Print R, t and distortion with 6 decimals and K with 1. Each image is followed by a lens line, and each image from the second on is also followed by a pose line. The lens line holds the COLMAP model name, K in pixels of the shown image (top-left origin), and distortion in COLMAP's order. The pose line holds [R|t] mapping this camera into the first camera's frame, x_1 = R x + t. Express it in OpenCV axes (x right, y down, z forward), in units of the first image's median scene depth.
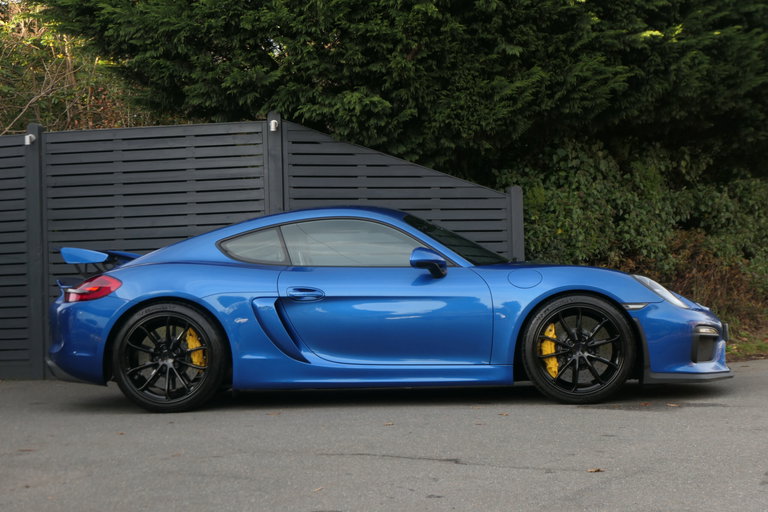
lens RADIAL K [[1587.4, 0, 381.6], [0, 1587.4, 260.8], [0, 0, 1]] dist [-0.005238, 0.000000]
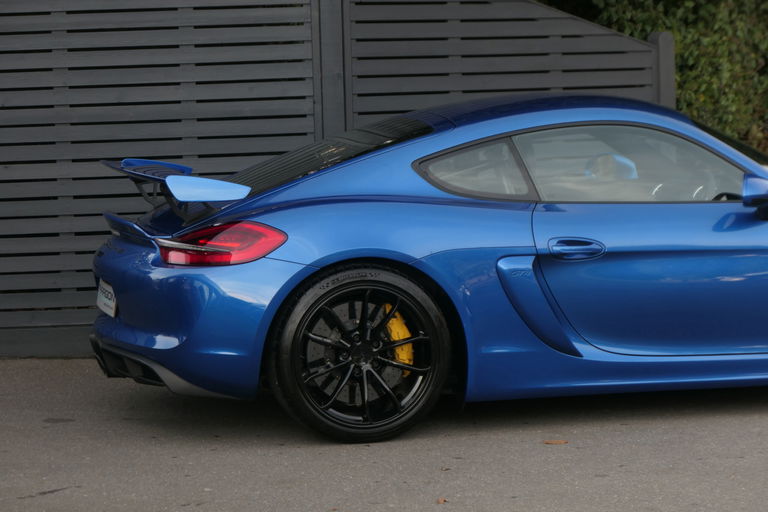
lens RADIAL K [[2657.3, 0, 385.8], [0, 2657.3, 254.4], [0, 0, 1]] dist [-0.058579, 0.000000]
pose [[0.962761, -0.021212, 0.269519, -0.320634], [-0.004736, 0.995441, 0.095263, -0.061065], [-0.270311, -0.092992, 0.958272, 0.002200]]
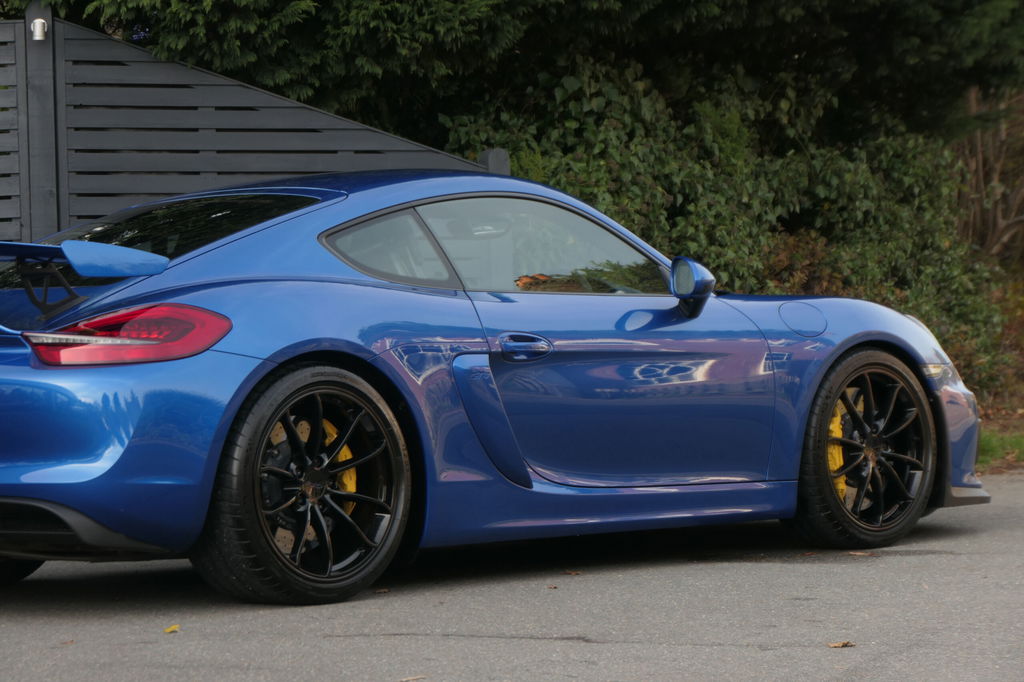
lens RADIAL K [[3543.1, 0, 520.6], [0, 3543.1, 338.8], [0, 0, 1]] dist [-0.058579, 0.000000]
pose [[0.985758, -0.003858, 0.168125, -0.105256], [0.001822, 0.999923, 0.012261, 0.000477], [-0.168159, -0.011780, 0.985689, -0.145320]]
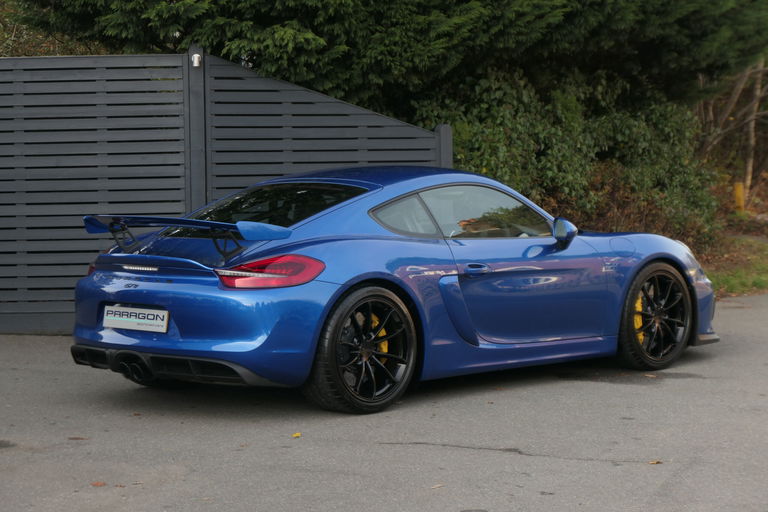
lens RADIAL K [[2099.2, 0, 387.0], [0, 2099.2, 252.1], [0, 0, 1]] dist [-0.014162, 0.000000]
pose [[0.987007, 0.003831, 0.160630, -0.151536], [-0.015676, 0.997243, 0.072534, -0.063254], [-0.159910, -0.074110, 0.984346, -0.222314]]
